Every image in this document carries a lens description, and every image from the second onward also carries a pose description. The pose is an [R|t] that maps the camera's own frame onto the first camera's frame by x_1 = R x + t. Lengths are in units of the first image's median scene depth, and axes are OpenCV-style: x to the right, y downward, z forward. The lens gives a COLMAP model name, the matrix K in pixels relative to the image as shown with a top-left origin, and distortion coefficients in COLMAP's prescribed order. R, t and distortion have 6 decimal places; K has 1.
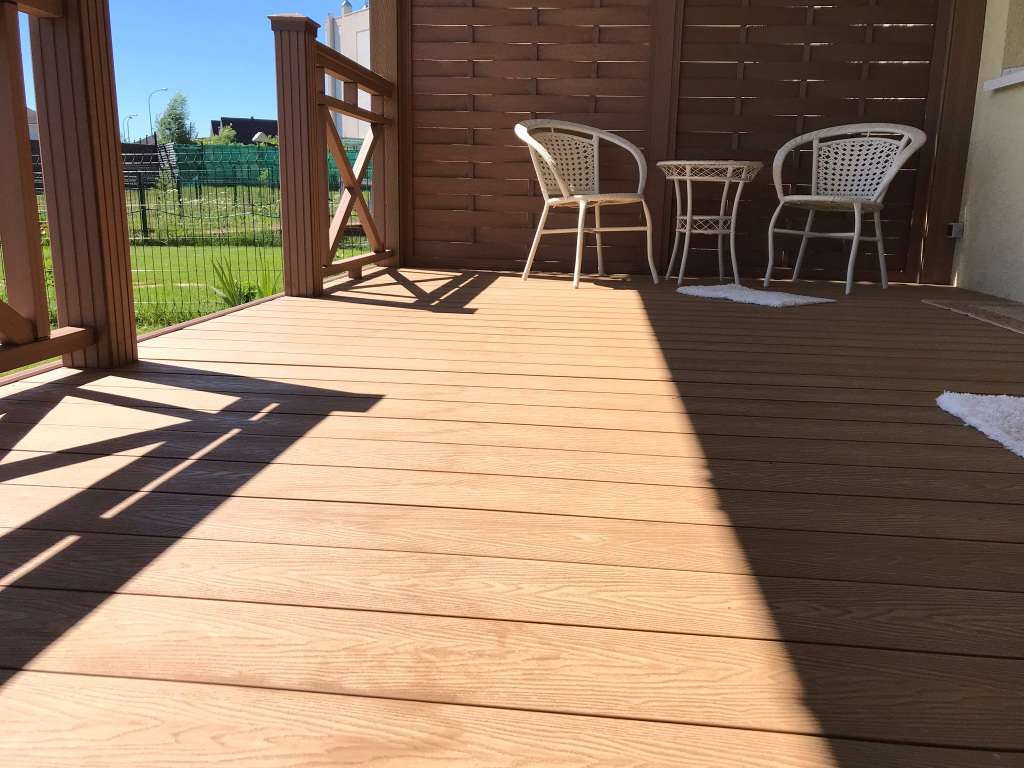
lens RADIAL K [[843.4, 0, 506.8], [0, 843.4, 382.5], [0, 0, 1]] dist [0.032730, -0.020198]
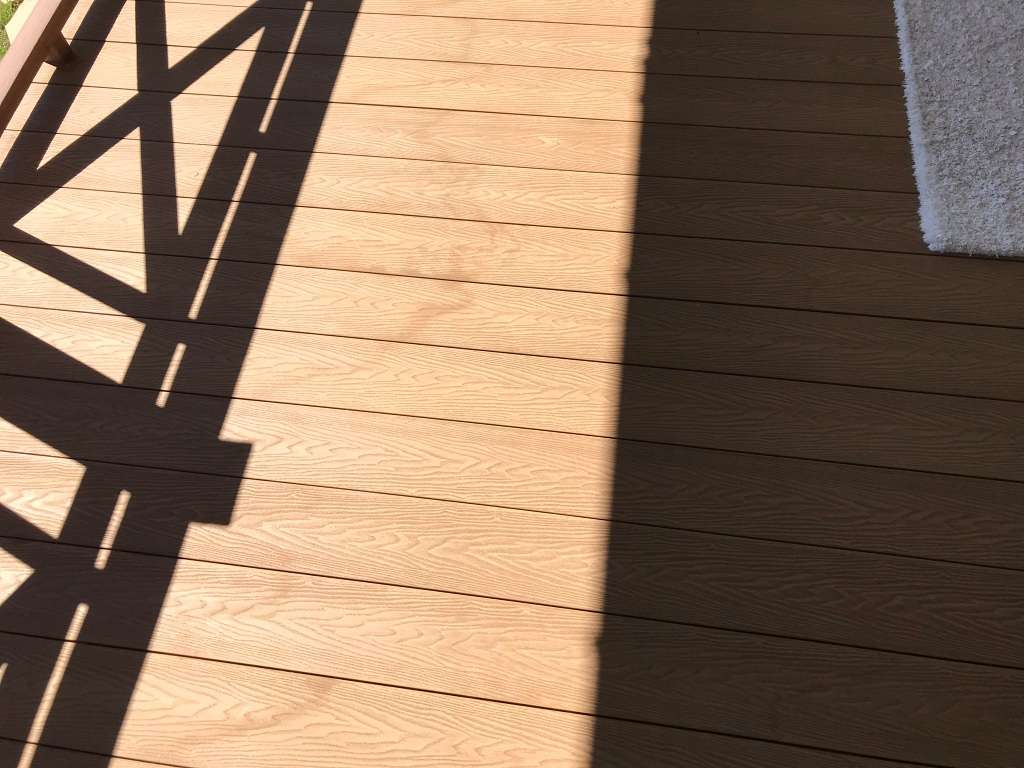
lens RADIAL K [[843.4, 0, 506.8], [0, 843.4, 382.5], [0, 0, 1]] dist [0.032730, -0.020198]
pose [[0.996569, -0.000682, -0.082760, 0.091211], [0.062484, 0.661934, 0.746954, -0.457249], [0.054272, -0.749562, 0.659705, -0.280035]]
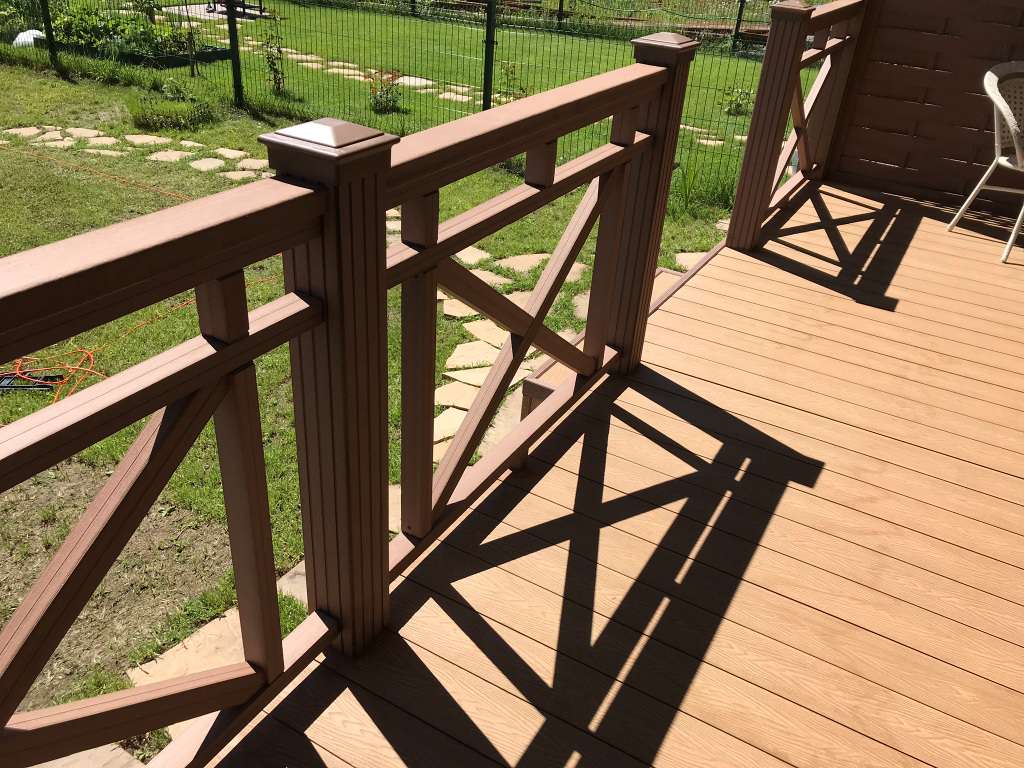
lens RADIAL K [[843.4, 0, 506.8], [0, 843.4, 382.5], [0, 0, 1]] dist [0.032730, -0.020198]
pose [[0.911008, 0.242762, -0.333363, -0.189526], [-0.136931, 0.940578, 0.310745, -0.476157], [0.388991, -0.237443, 0.890116, -0.415372]]
